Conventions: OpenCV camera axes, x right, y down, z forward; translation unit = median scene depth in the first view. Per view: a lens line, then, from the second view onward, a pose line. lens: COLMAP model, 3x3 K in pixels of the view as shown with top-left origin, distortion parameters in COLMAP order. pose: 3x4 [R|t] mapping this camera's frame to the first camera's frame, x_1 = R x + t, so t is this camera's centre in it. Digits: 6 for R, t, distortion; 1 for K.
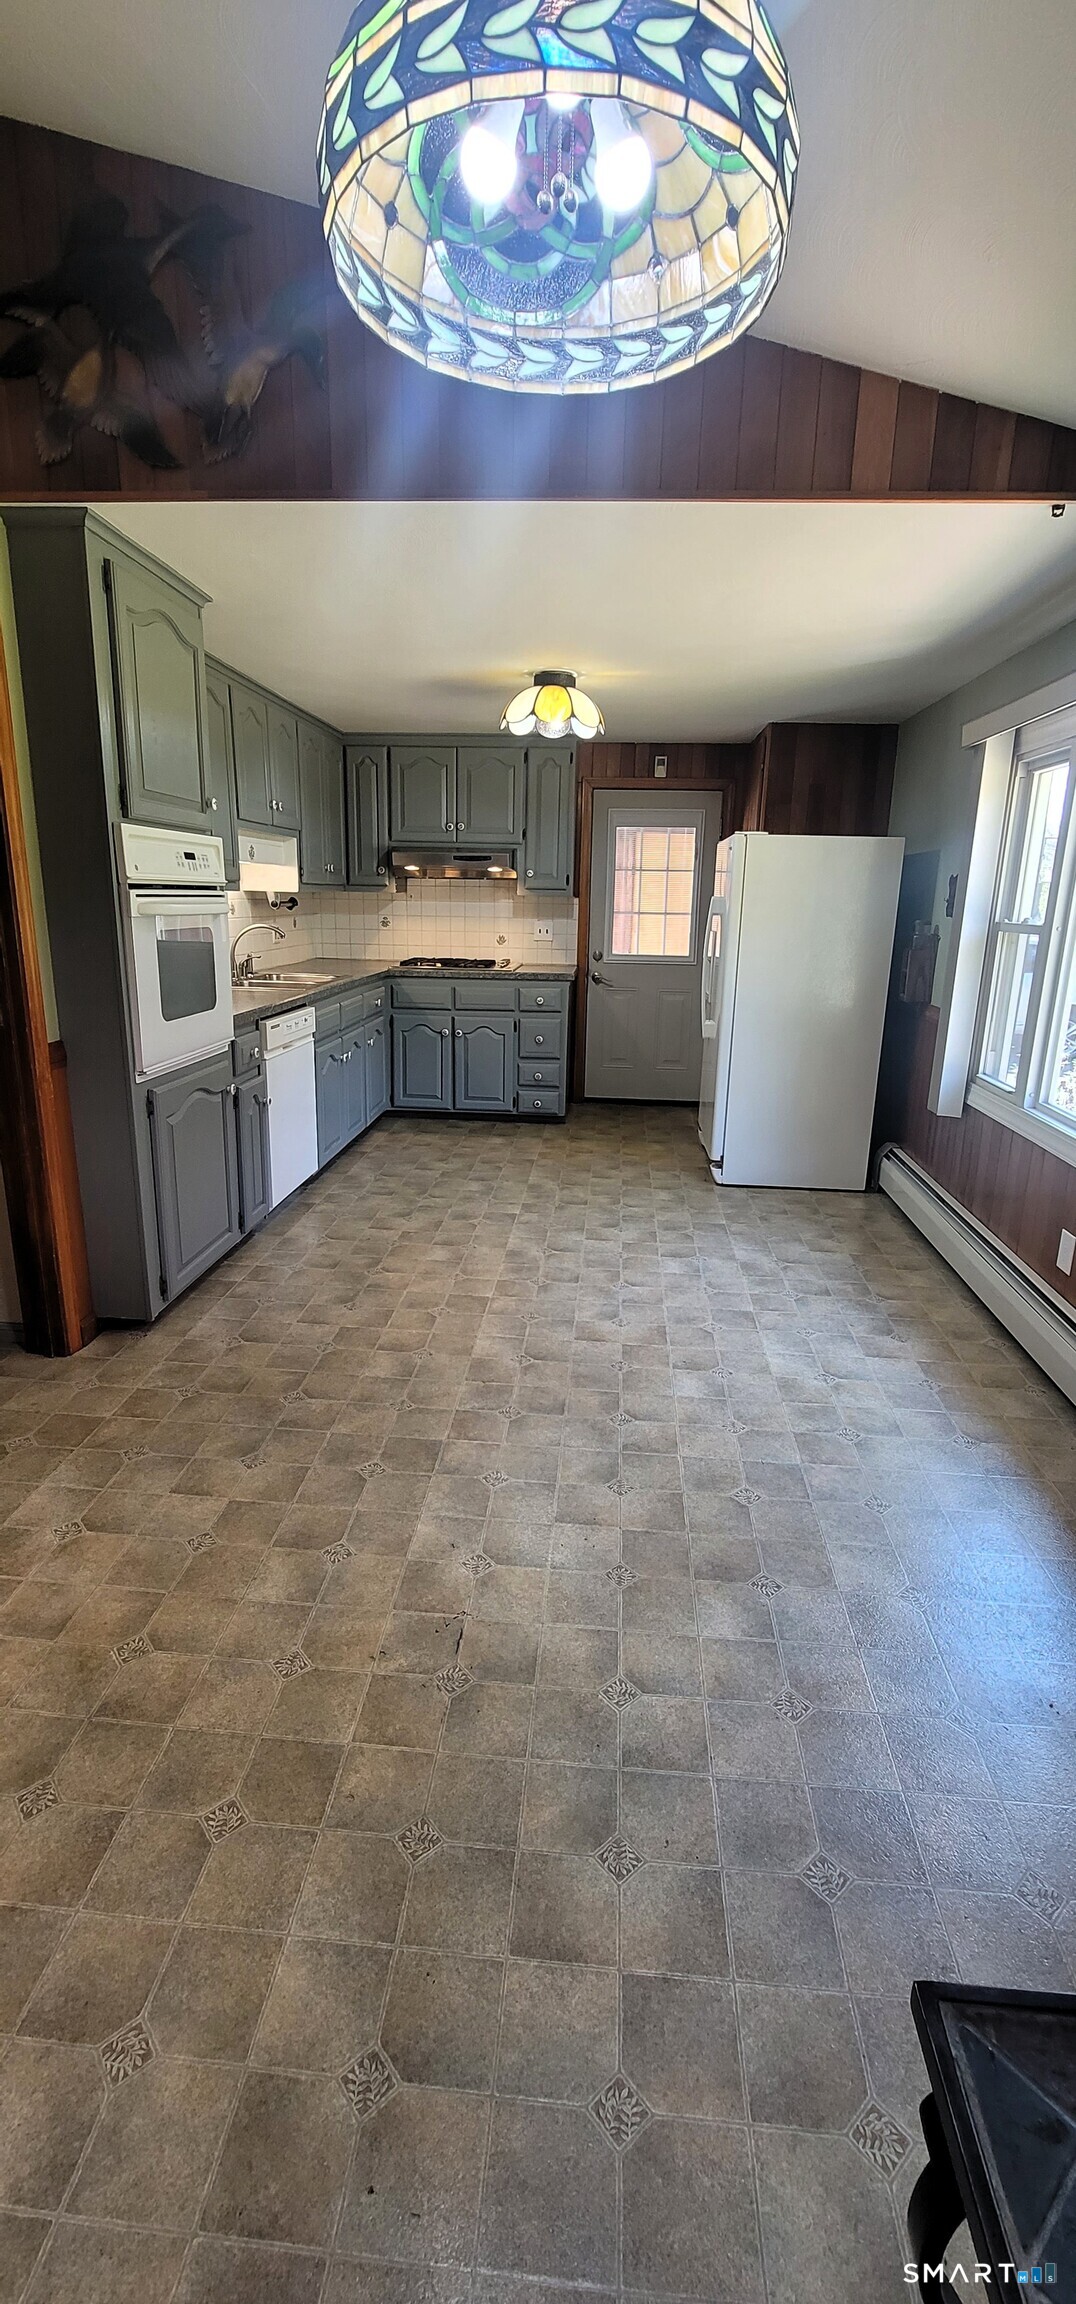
lens RADIAL K [[932.8, 0, 528.1], [0, 932.8, 1150.3], [0, 0, 1]] dist [-0.012269, 0.000336]
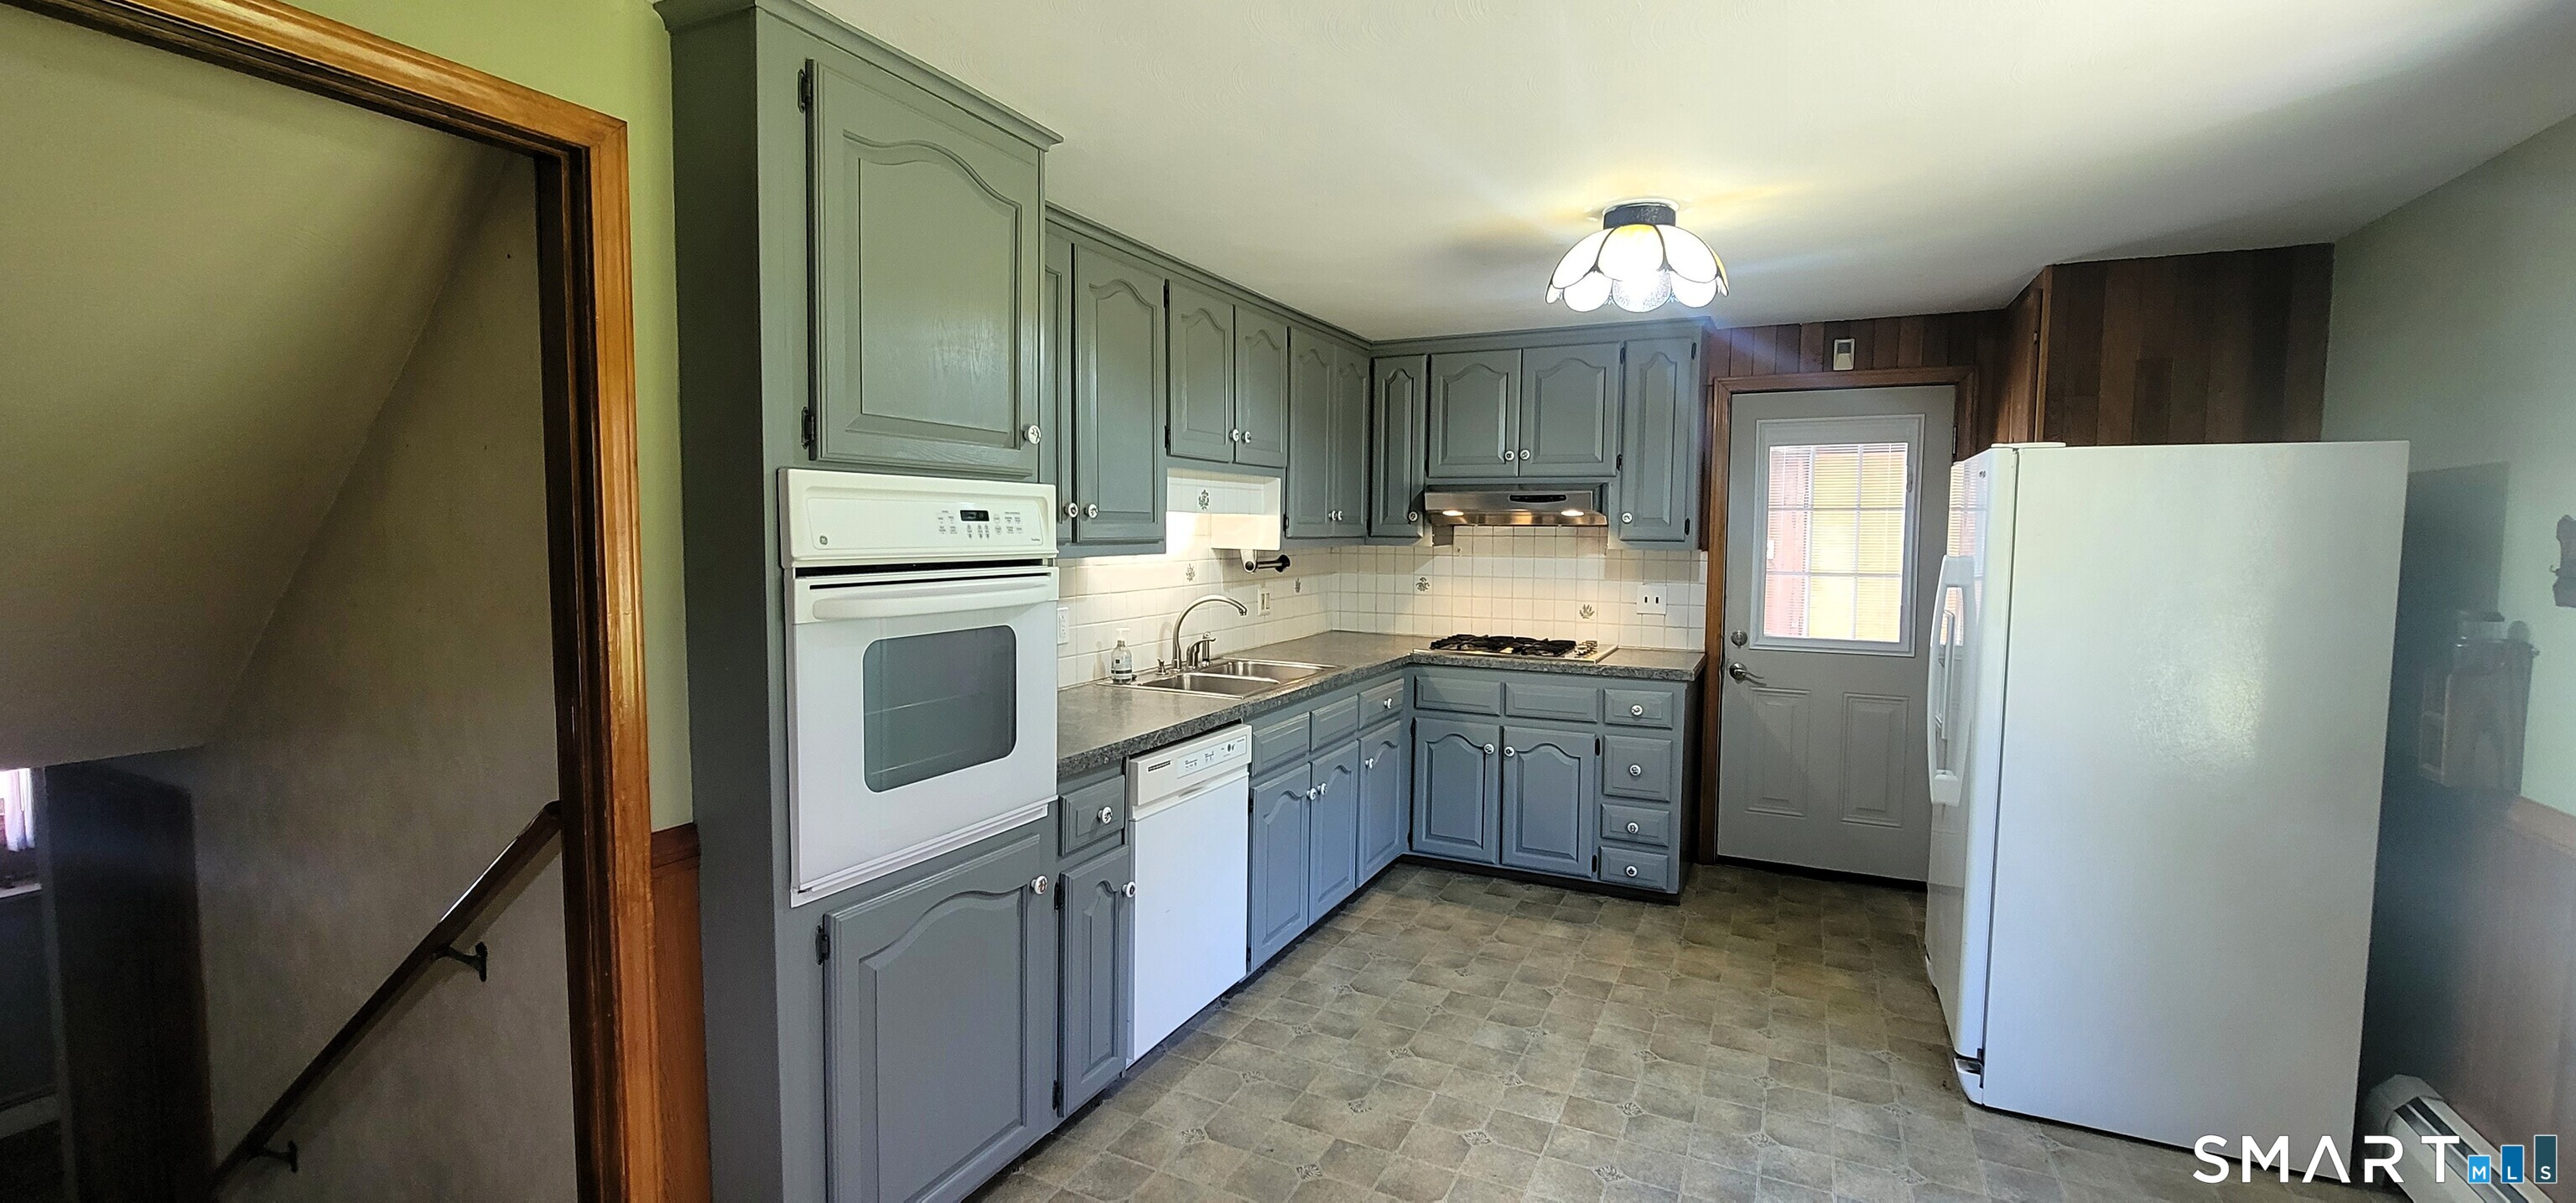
lens RADIAL K [[1042.8, 0, 1285.0], [0, 1042.8, 606.8], [0, 0, 1]] dist [-0.012269, 0.000336]
pose [[0.933458, 0.013279, -0.358441, 0.045366], [-0.082454, 0.980497, -0.178403, -0.087797], [0.349082, 0.196086, 0.916347, 0.262075]]
